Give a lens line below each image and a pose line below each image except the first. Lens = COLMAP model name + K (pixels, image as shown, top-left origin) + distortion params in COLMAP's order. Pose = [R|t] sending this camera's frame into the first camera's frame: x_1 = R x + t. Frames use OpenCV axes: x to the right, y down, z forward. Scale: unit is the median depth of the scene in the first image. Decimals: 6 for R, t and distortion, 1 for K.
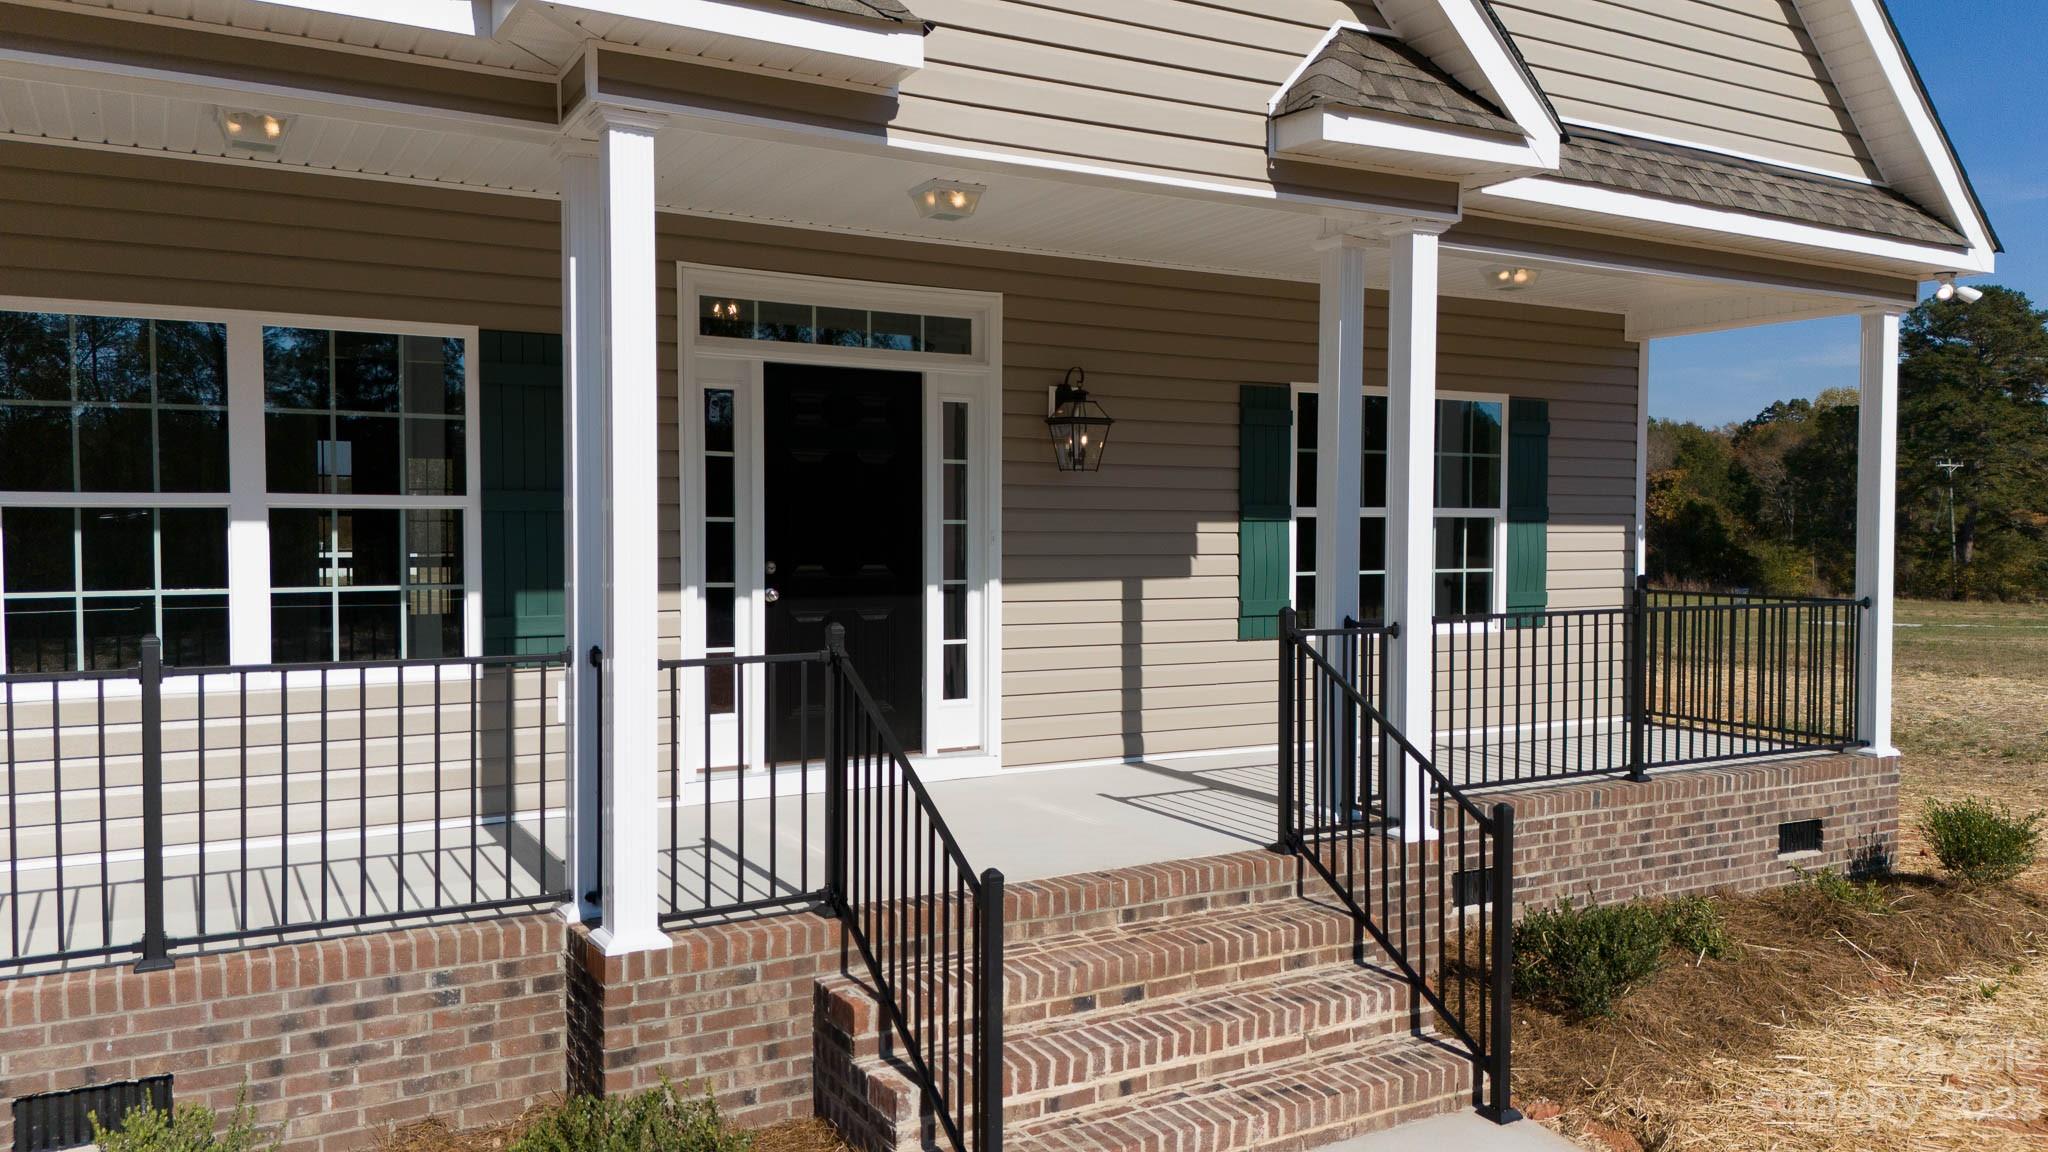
lens RADIAL K [[1503.2, 0, 1024.0], [0, 1503.2, 576.0], [0, 0, 1]] dist [0.105627, -0.138863]
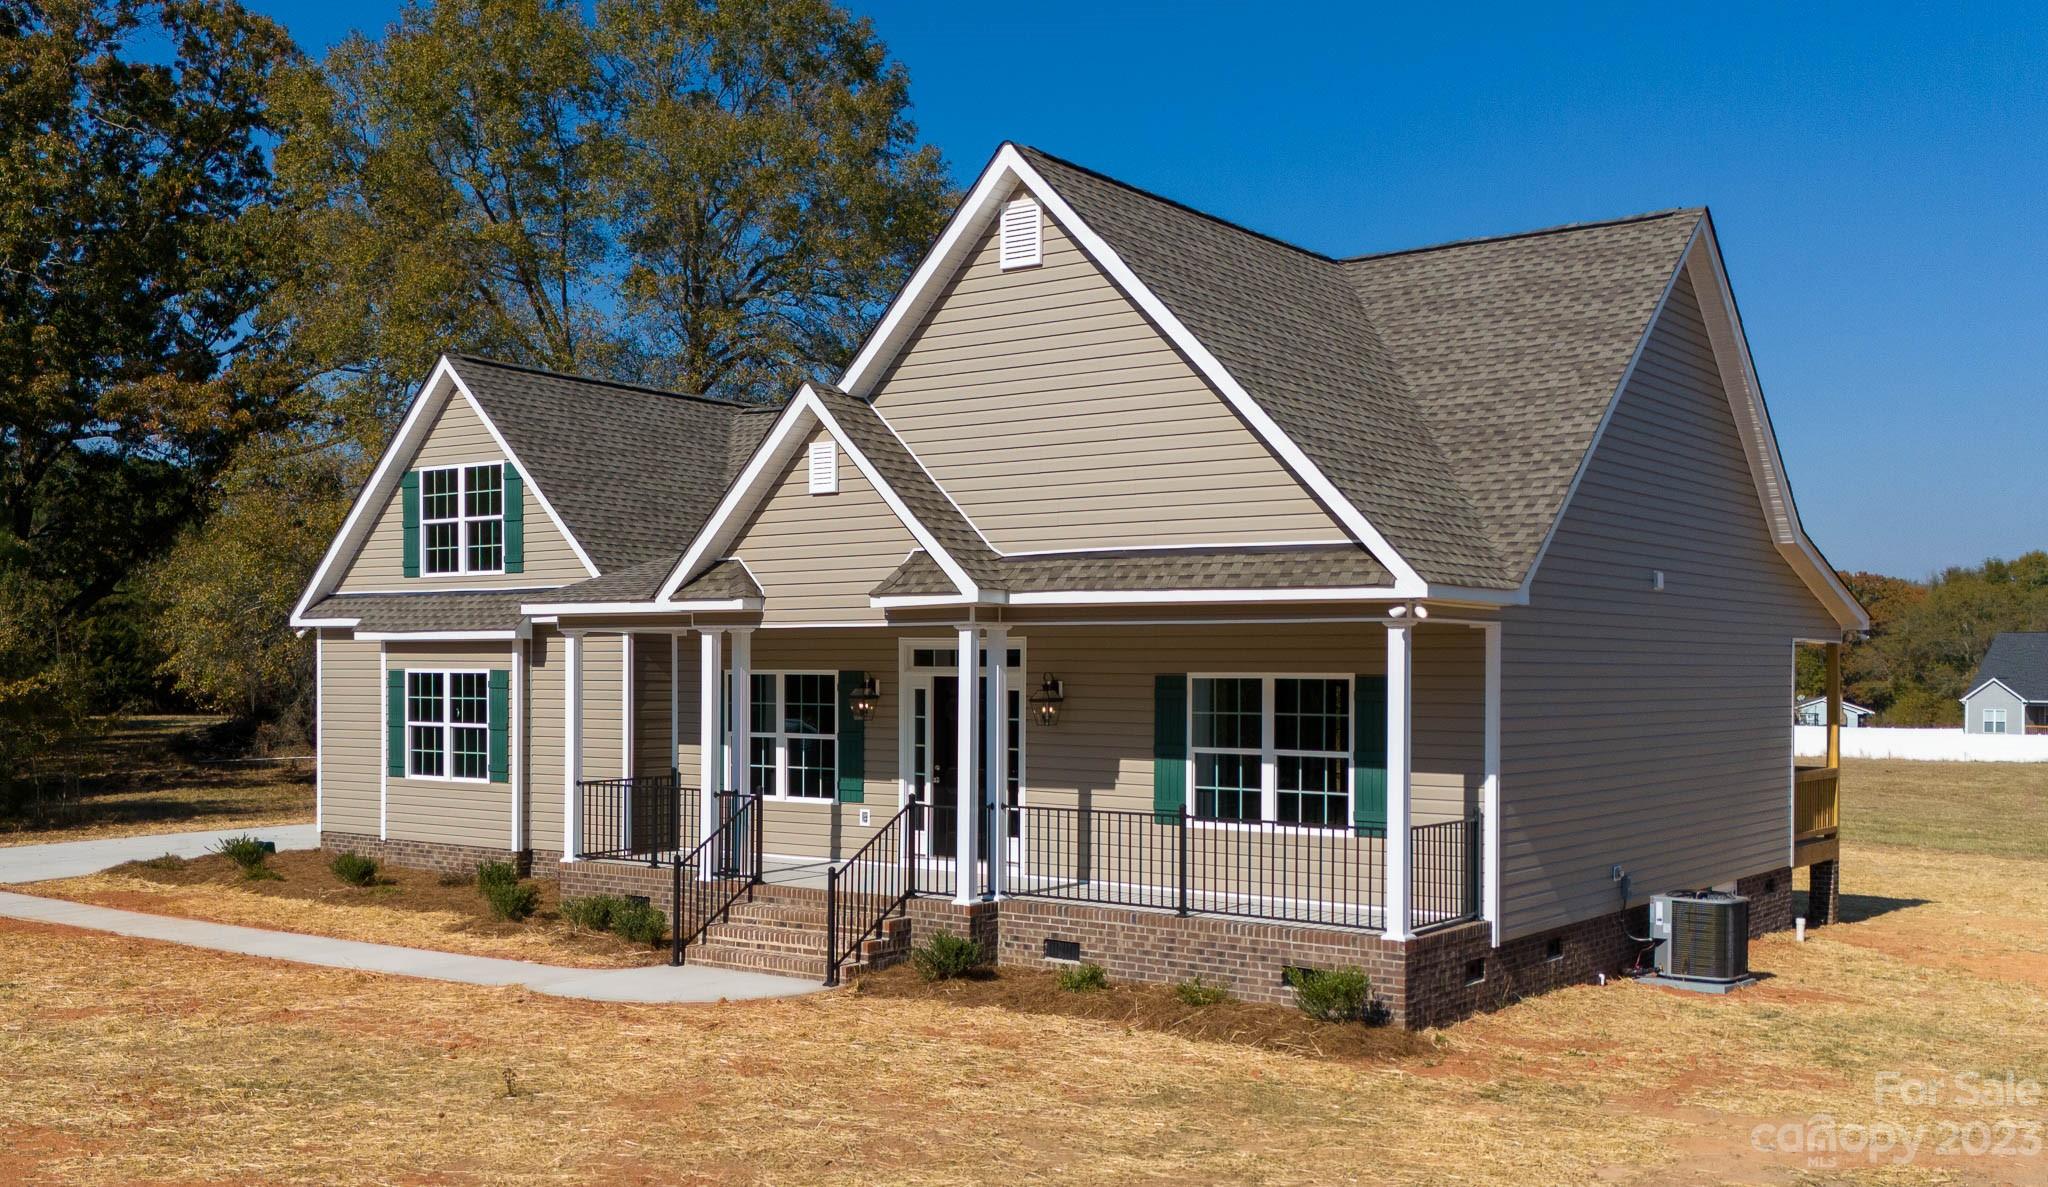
lens RADIAL K [[1956.0, 0, 934.9], [0, 1956.0, 700.8], [0, 0, 1]] dist [0.201095, -0.527975]
pose [[0.370224, 0.014702, -0.928826, 2.360700], [-0.034856, 0.999390, 0.001926, -0.102597], [0.928288, 0.031662, 0.370511, -0.076477]]
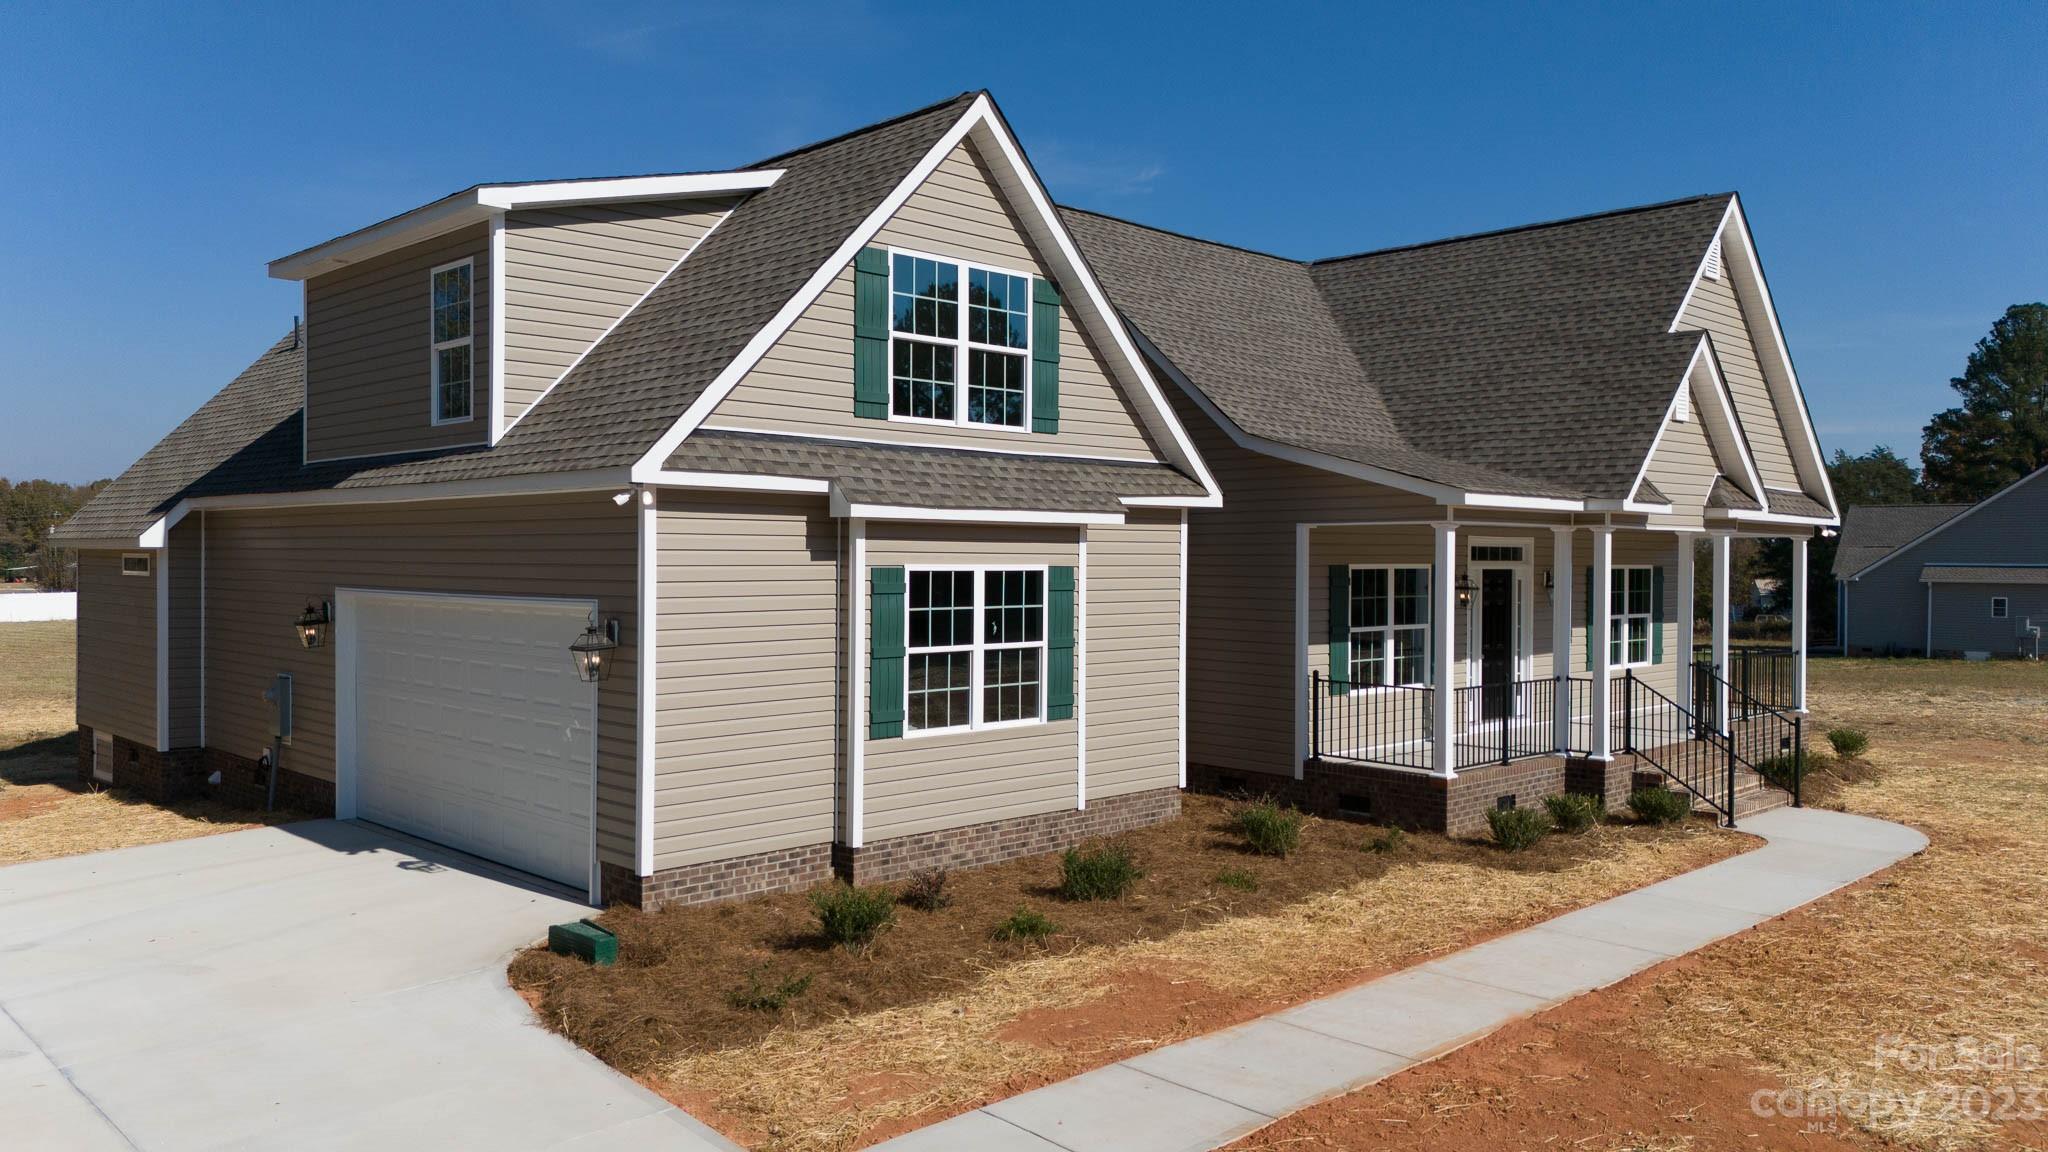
lens RADIAL K [[1503.2, 0, 1024.0], [0, 1503.2, 576.0], [0, 0, 1]] dist [0.105627, -0.138863]
pose [[0.969833, -0.001130, 0.243767, -1.500170], [0.007186, 0.999687, -0.023952, -0.065943], [-0.243664, 0.024981, 0.969538, -1.308898]]
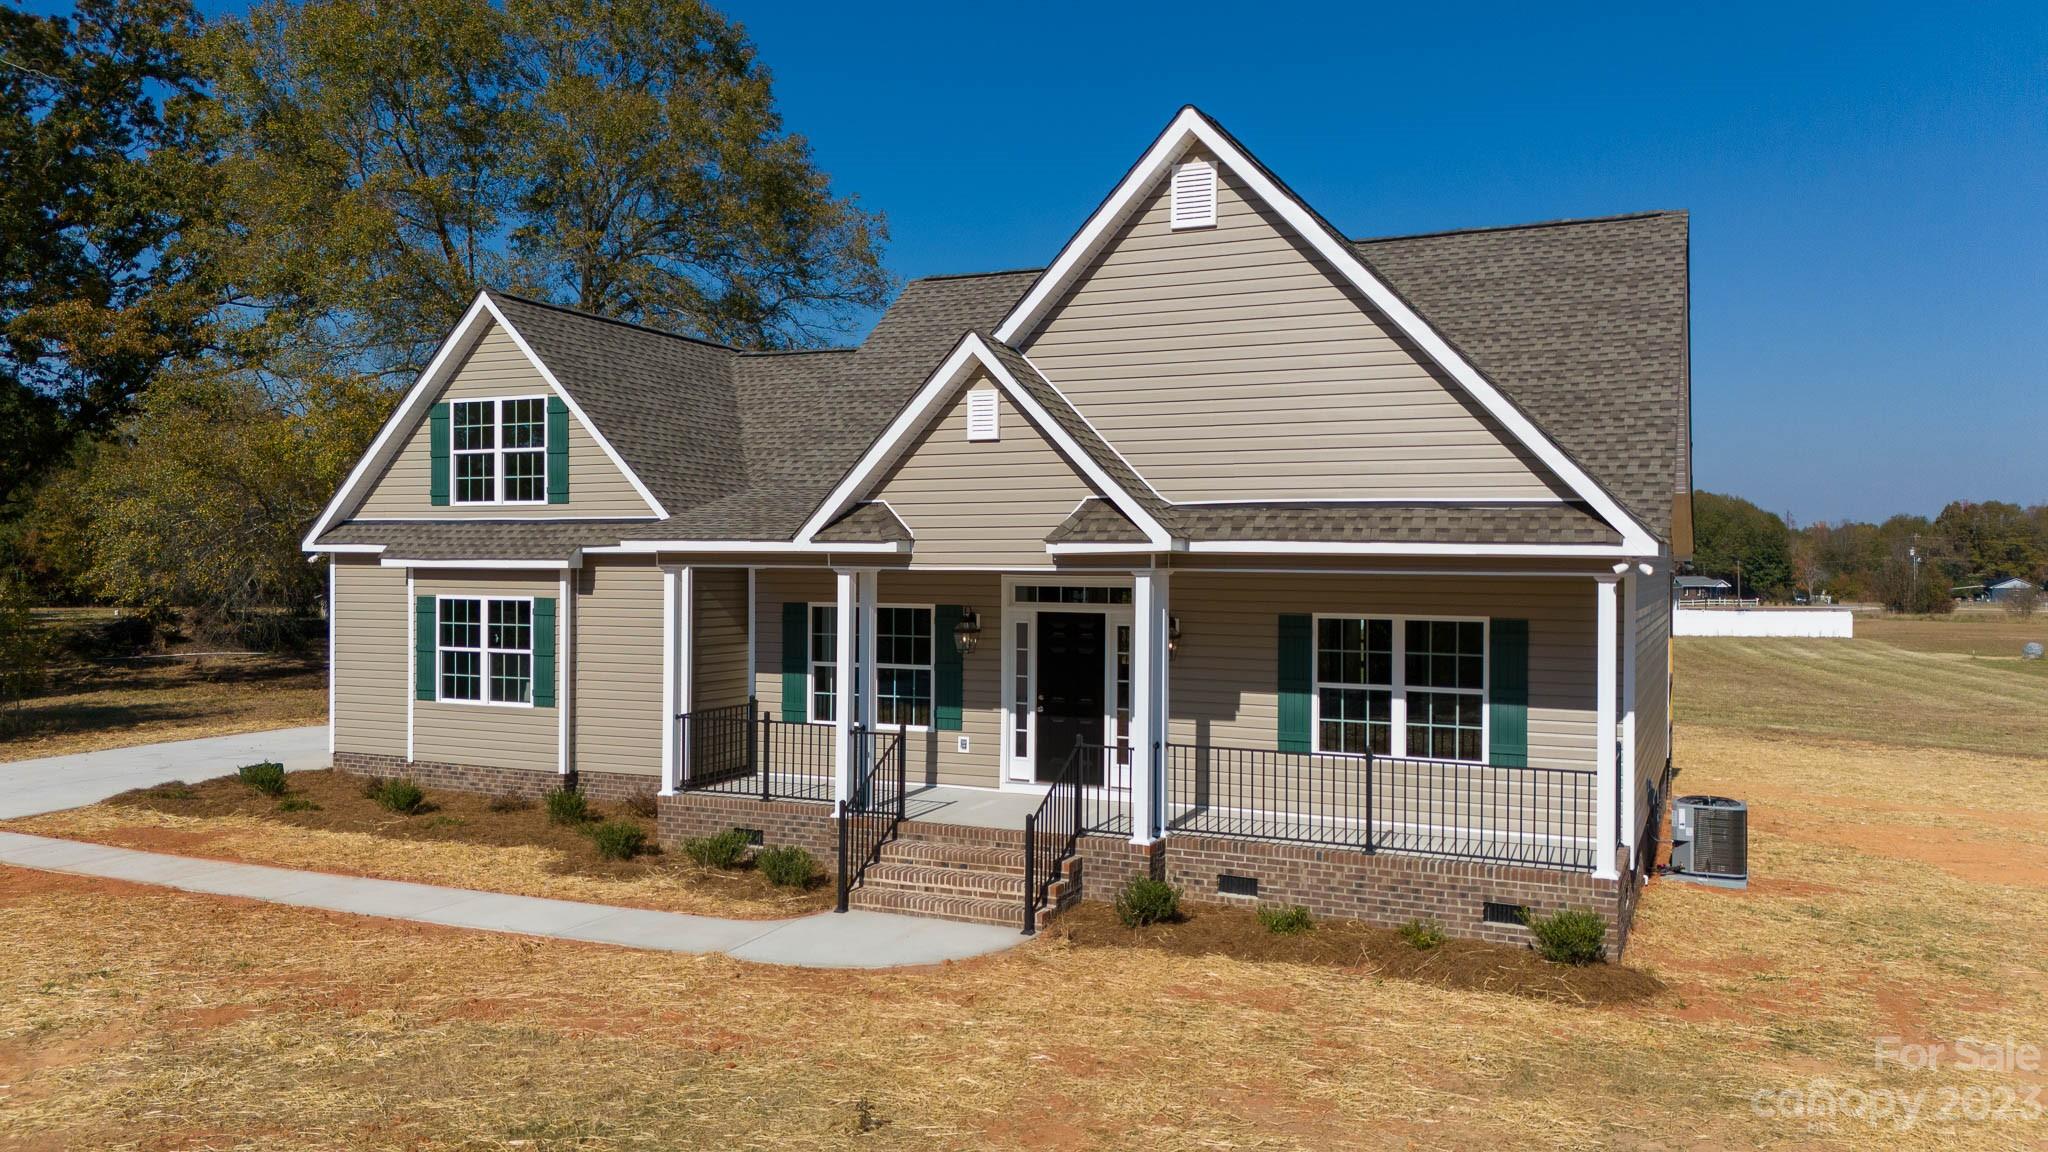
lens RADIAL K [[1503.2, 0, 1024.0], [0, 1503.2, 576.0], [0, 0, 1]] dist [0.105627, -0.138863]
pose [[0.571025, 0.010035, -0.820872, 1.638250], [-0.032724, 0.999409, -0.010547, -0.159563], [0.820280, 0.032885, 0.571015, -0.352017]]
